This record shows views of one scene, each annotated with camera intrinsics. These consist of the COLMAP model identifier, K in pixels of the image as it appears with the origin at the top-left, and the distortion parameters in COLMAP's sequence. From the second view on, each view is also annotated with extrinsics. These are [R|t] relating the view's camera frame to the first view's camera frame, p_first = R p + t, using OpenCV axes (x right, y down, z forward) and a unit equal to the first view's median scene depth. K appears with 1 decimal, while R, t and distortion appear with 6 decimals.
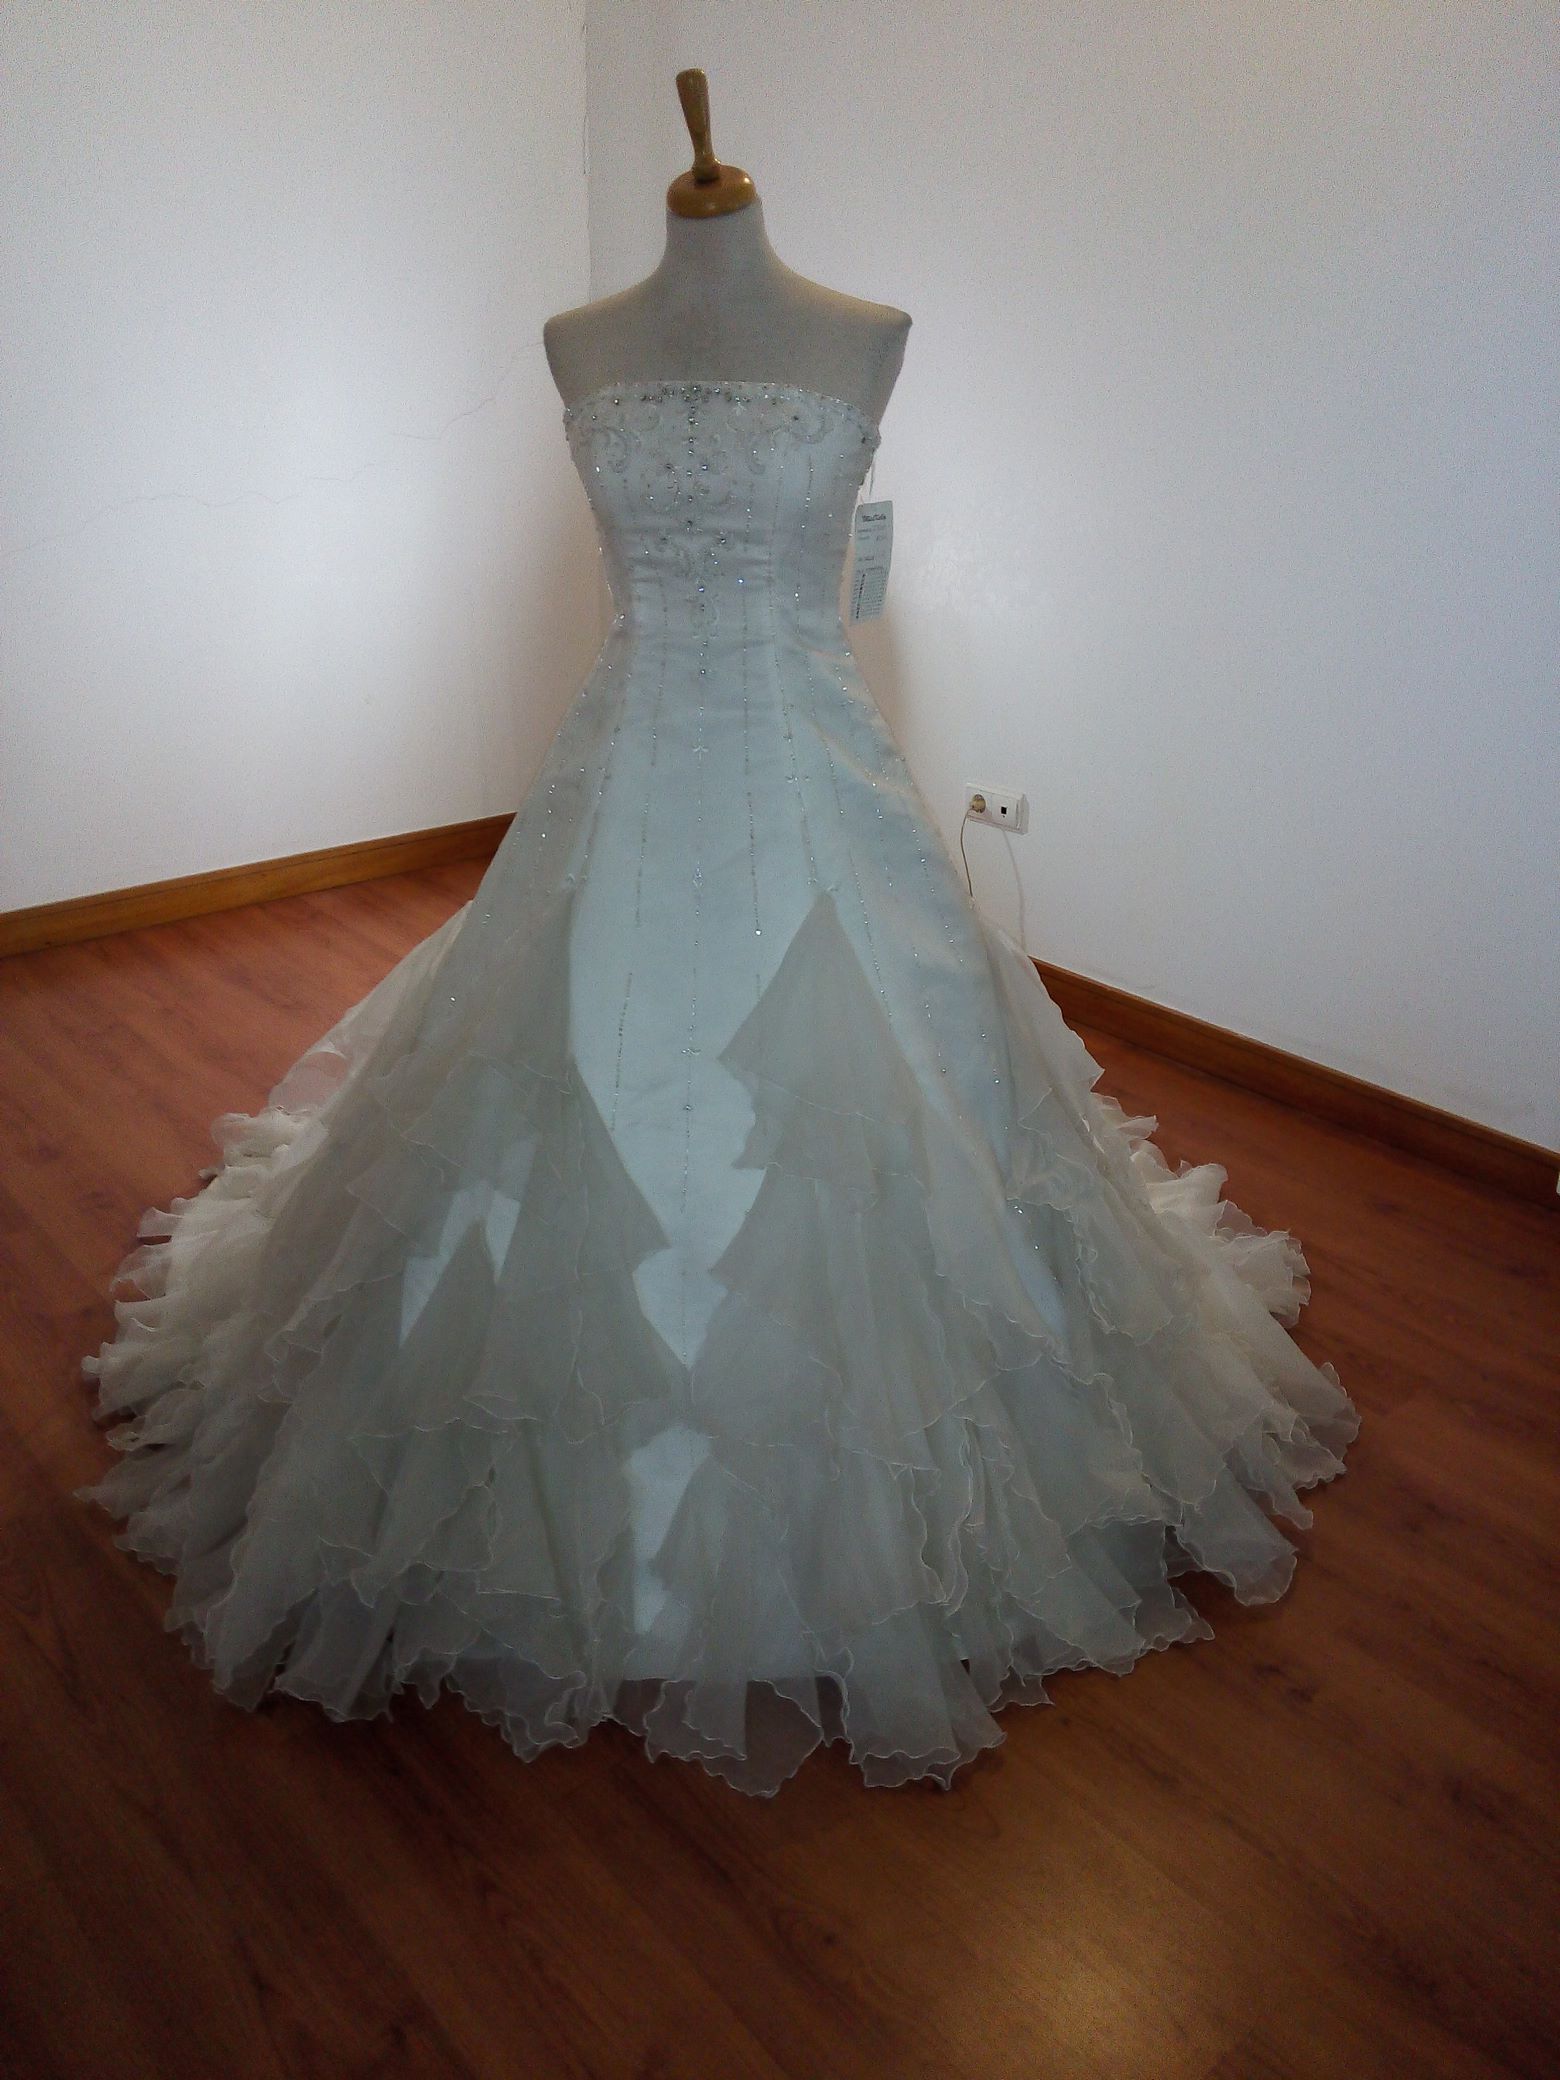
lens RADIAL K [[1698.5, 0, 801.6], [0, 1698.5, 1029.4], [0, 0, 1]] dist [0.110909, -0.037455]
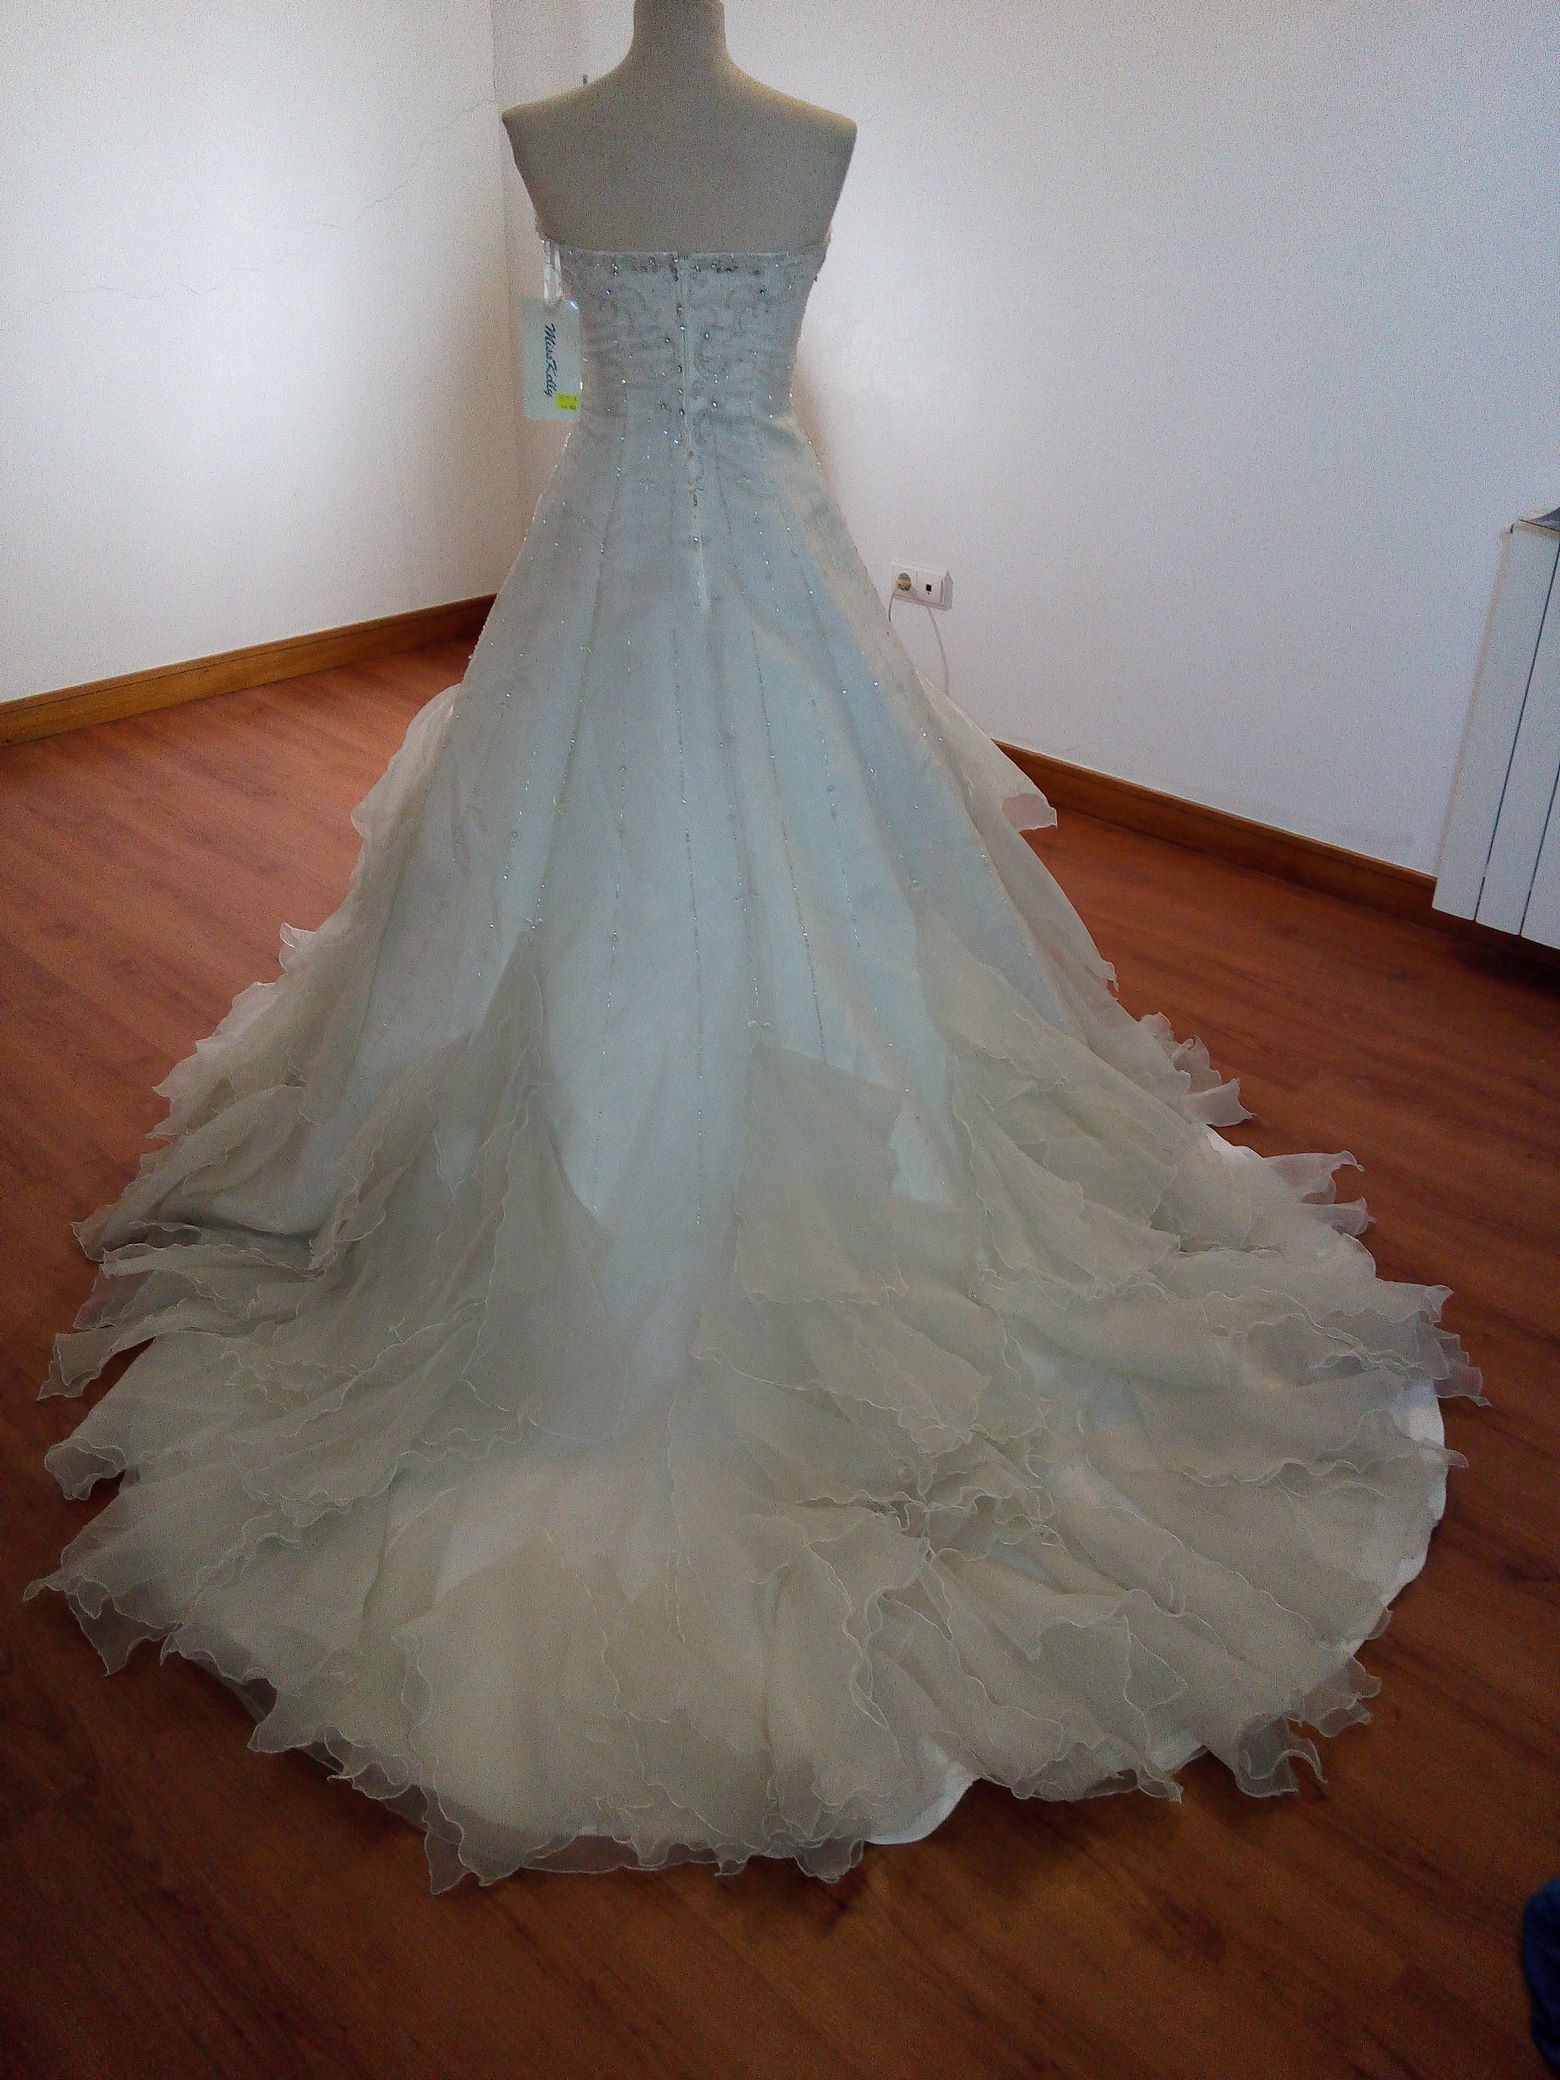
lens RADIAL K [[1698.5, 0, 802.0], [0, 1698.5, 1013.0], [0, 0, 1]] dist [0.110909, -0.037455]
pose [[0.995816, -0.043747, 0.080228, -0.093660], [0.035666, 0.994395, 0.099533, 0.043255], [-0.084132, -0.096255, 0.991795, -0.132811]]
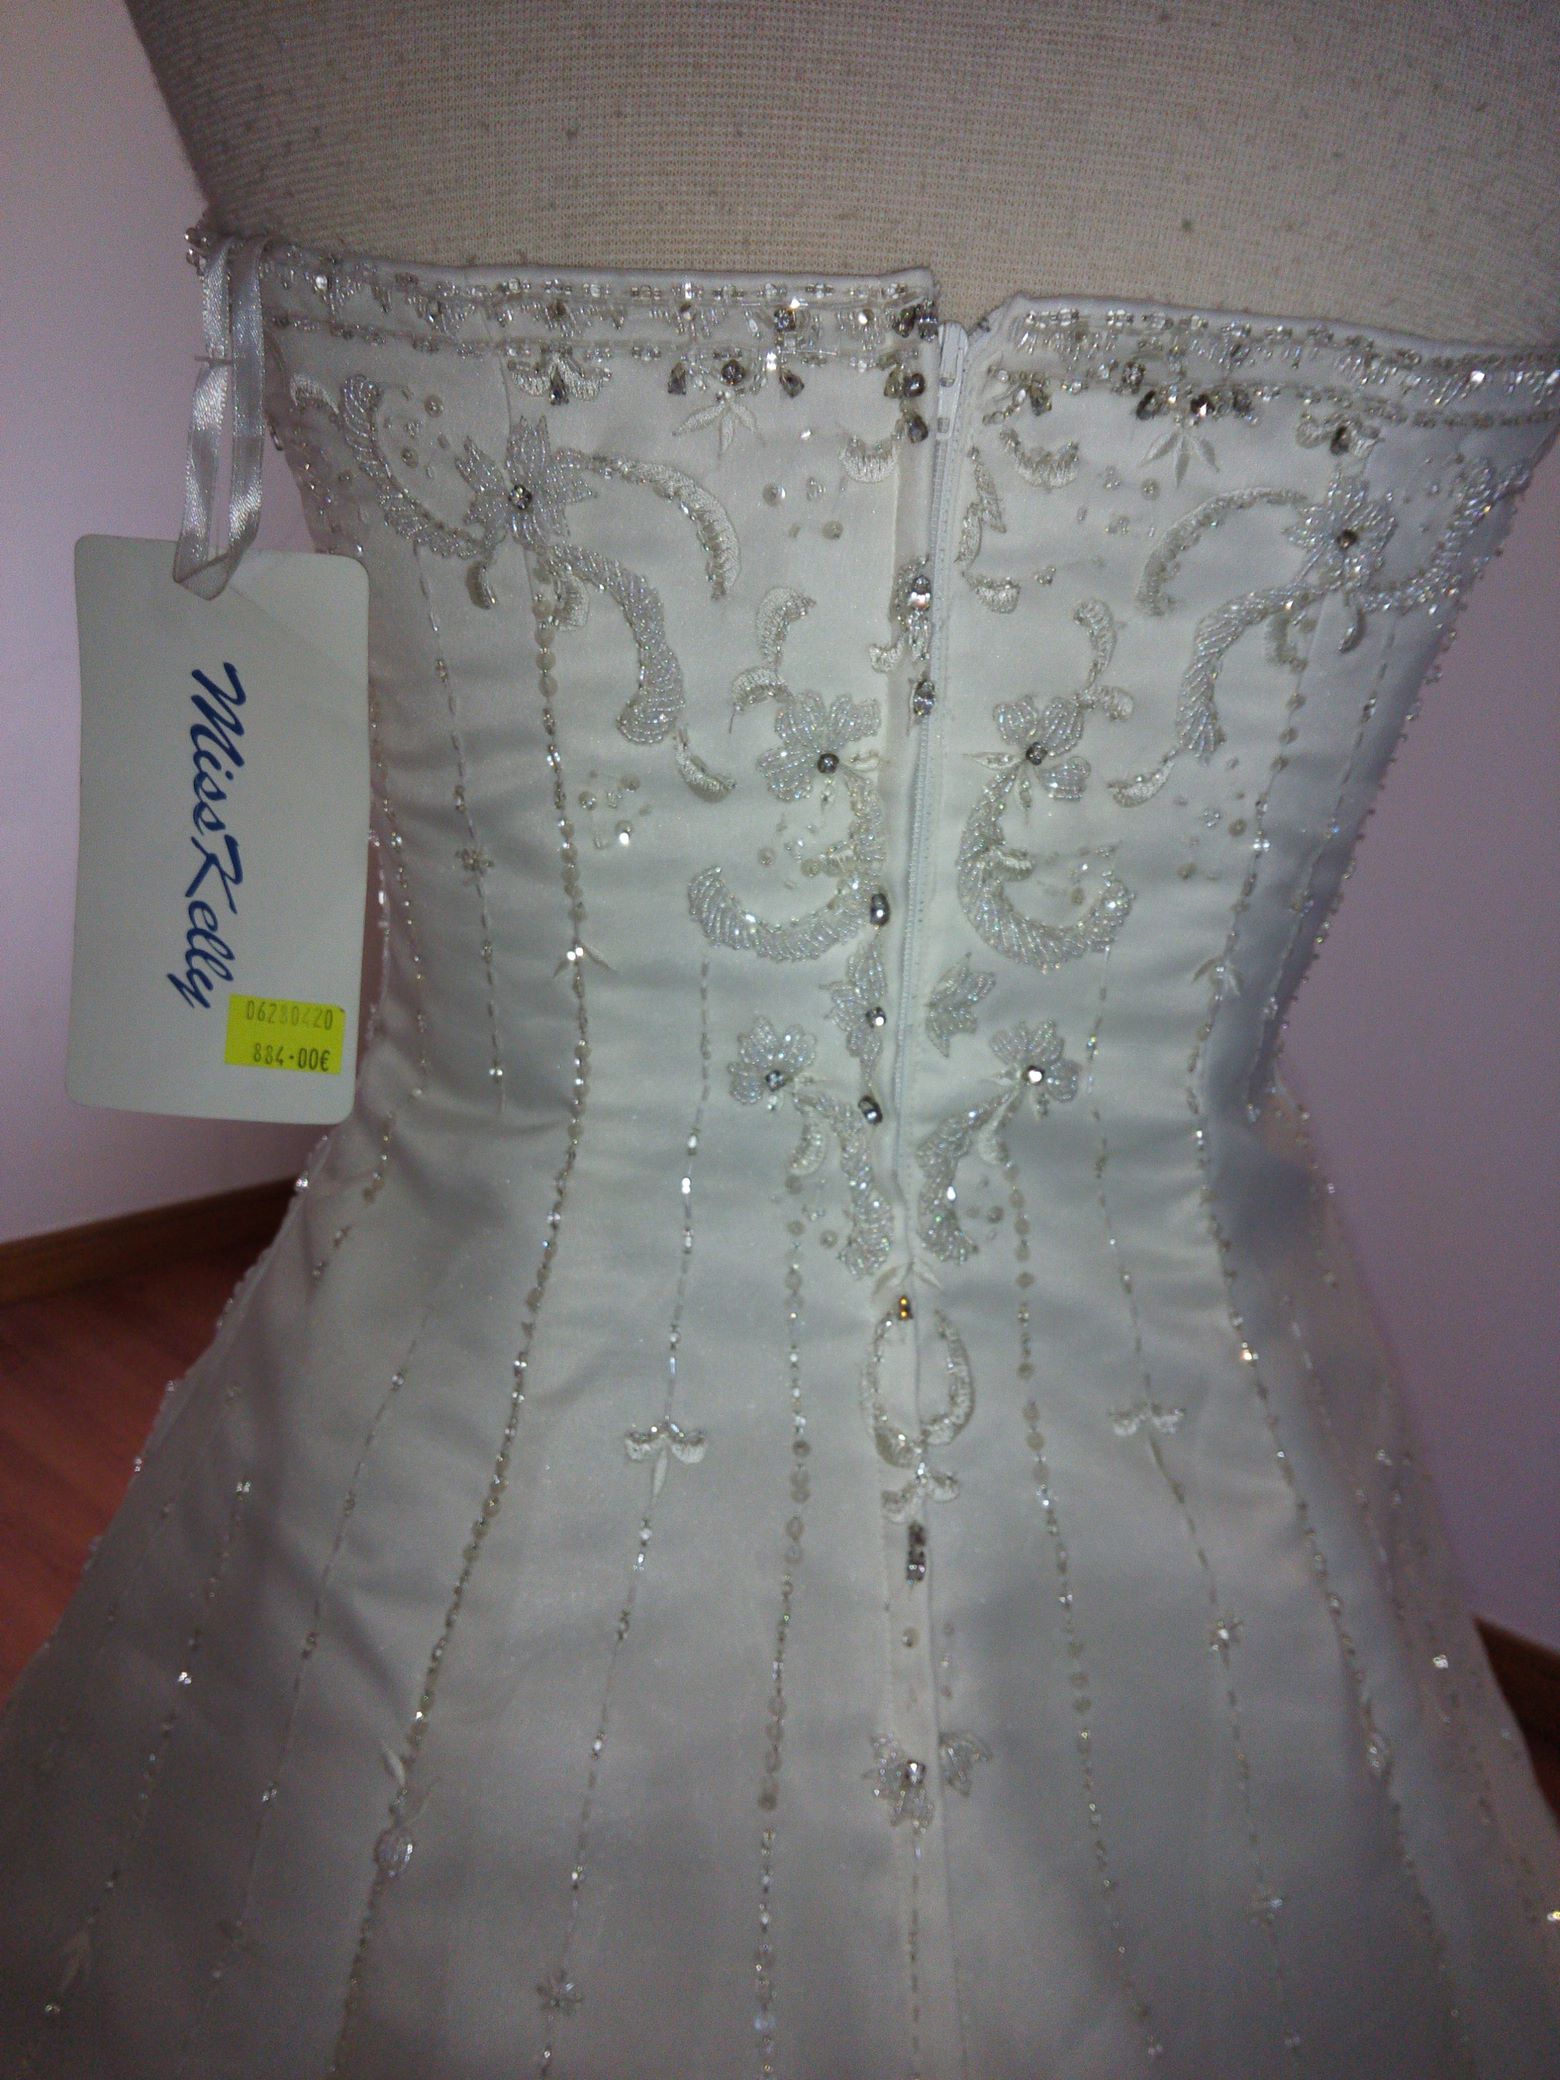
lens RADIAL K [[1698.5, 0, 797.5], [0, 1698.5, 1048.0], [0, 0, 1]] dist [0.110909, -0.037455]
pose [[0.992590, 0.015669, 0.120497, -0.098311], [0.001950, 0.989469, -0.144730, -0.167099], [-0.121496, 0.143893, 0.982107, 0.642640]]
